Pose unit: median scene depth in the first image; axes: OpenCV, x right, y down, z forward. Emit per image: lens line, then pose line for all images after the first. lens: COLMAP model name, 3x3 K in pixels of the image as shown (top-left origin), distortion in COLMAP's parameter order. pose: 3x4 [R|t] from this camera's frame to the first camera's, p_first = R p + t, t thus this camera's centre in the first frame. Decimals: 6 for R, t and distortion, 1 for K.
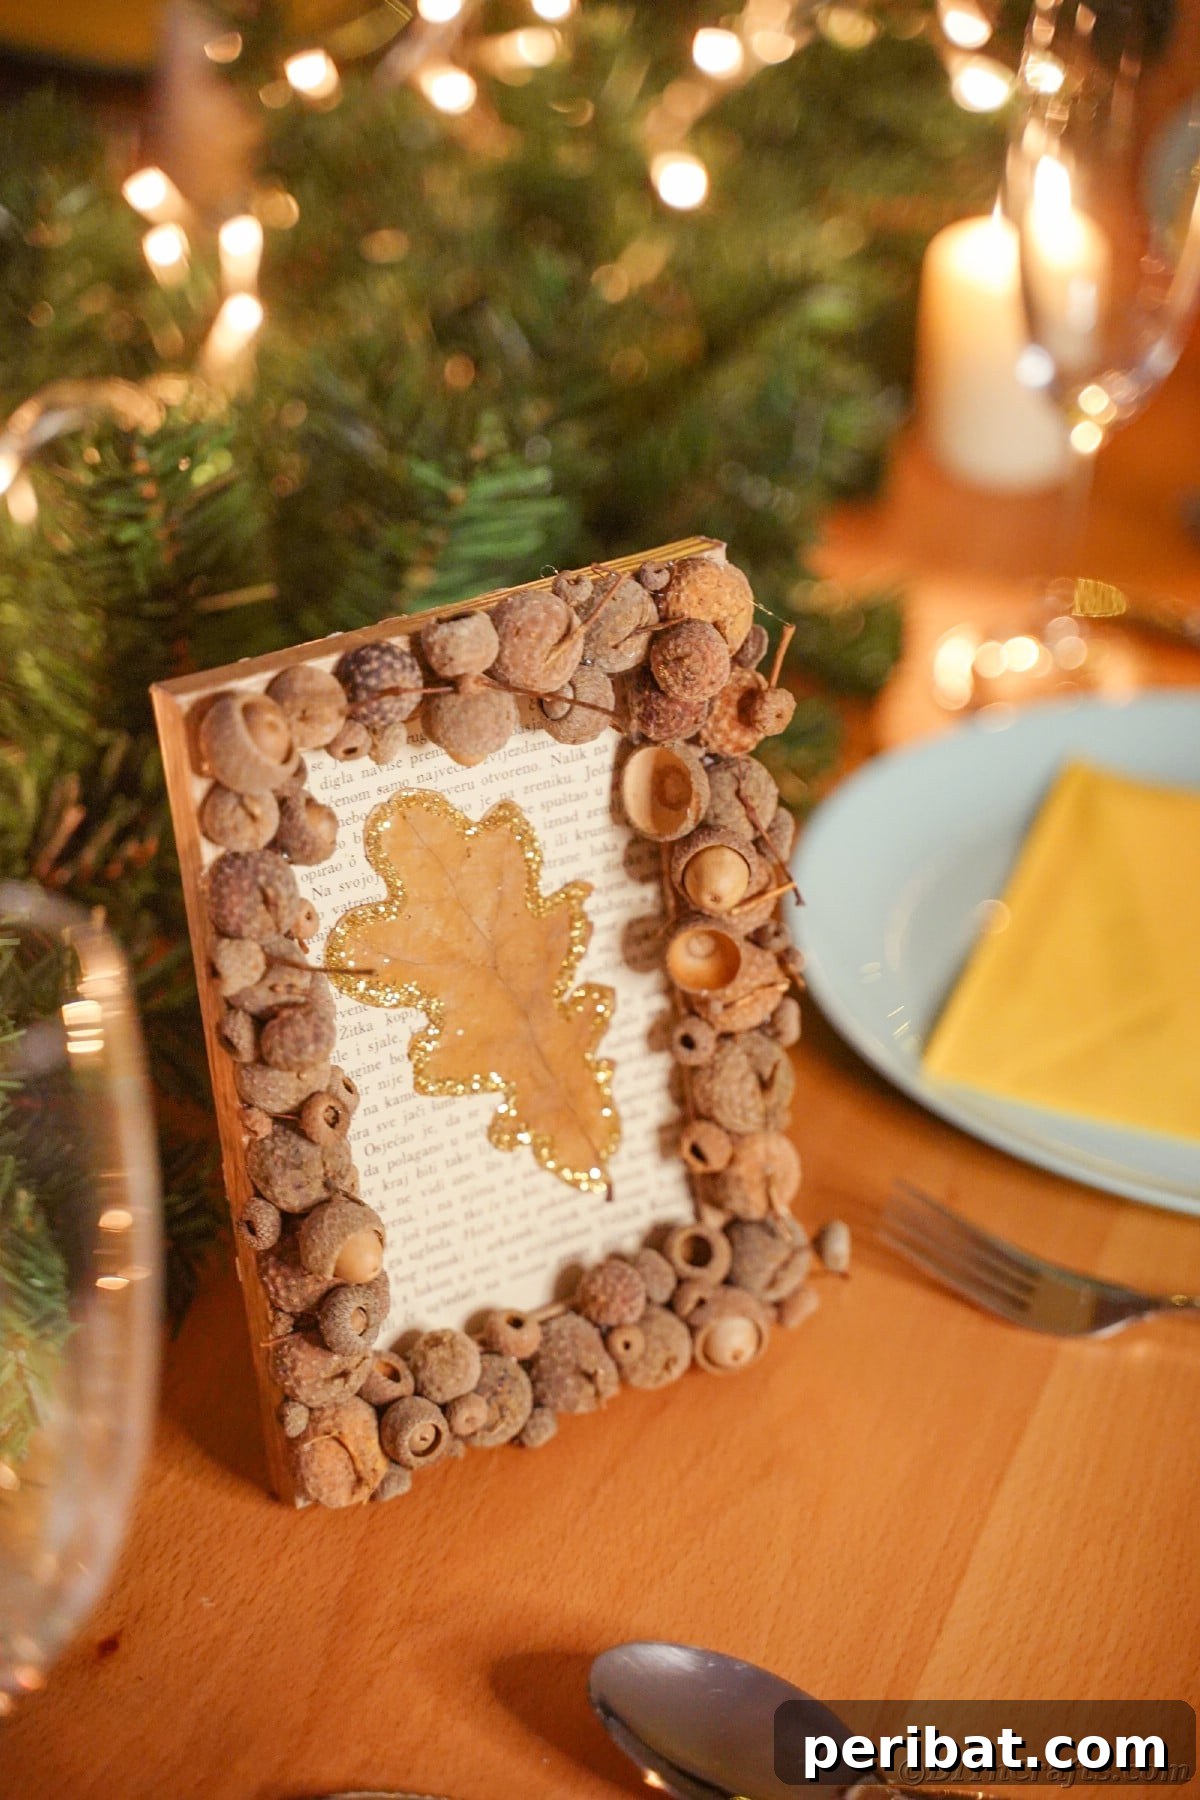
lens RADIAL K [[3880.7, 0, 603.2], [0, 3880.7, 895.1], [0, 0, 1]] dist [0.272181, 0.000000]
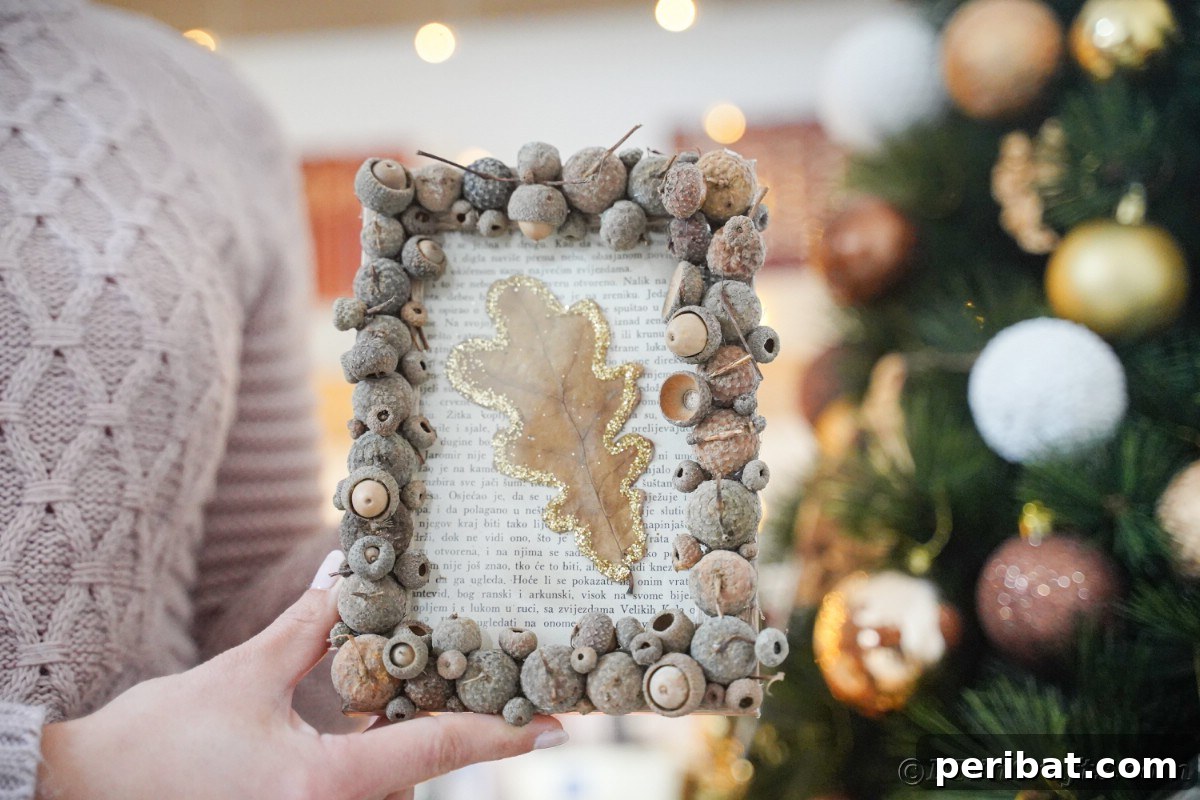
lens RADIAL K [[2003.7, 0, 620.9], [0, 2003.7, 383.8], [0, 0, 1]] dist [0.128883, 0.000000]
pose [[0.778130, -0.054688, -0.625718, 0.482418], [-0.302925, 0.840012, -0.450129, 0.359554], [0.550228, 0.539804, 0.637072, 0.500080]]
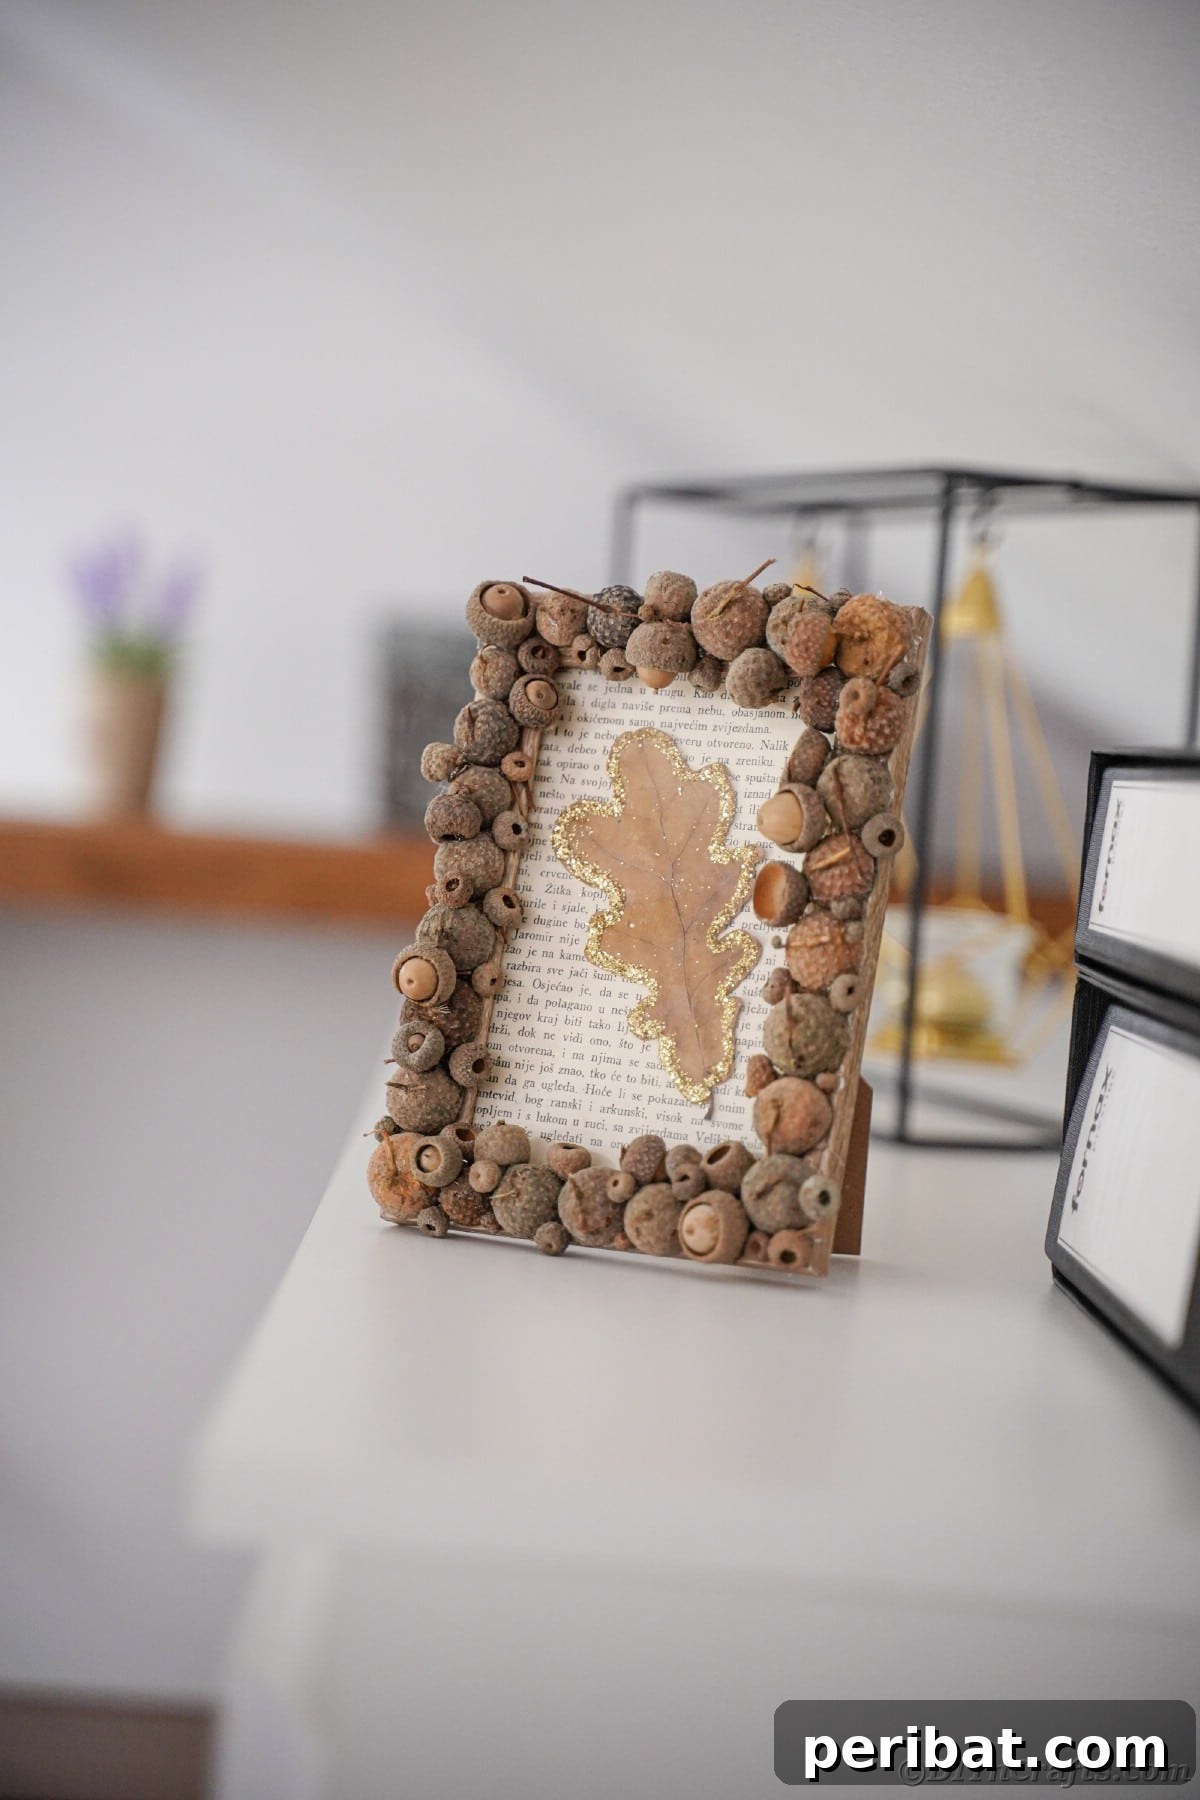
lens RADIAL K [[3880.7, 0, 608.9], [0, 3880.7, 897.5], [0, 0, 1]] dist [0.272181, 0.000000]
pose [[0.490525, 0.024681, -0.871078, 1.071060], [-0.505784, 0.822062, -0.261527, 0.364959], [0.709625, 0.568863, 0.415725, 0.451195]]
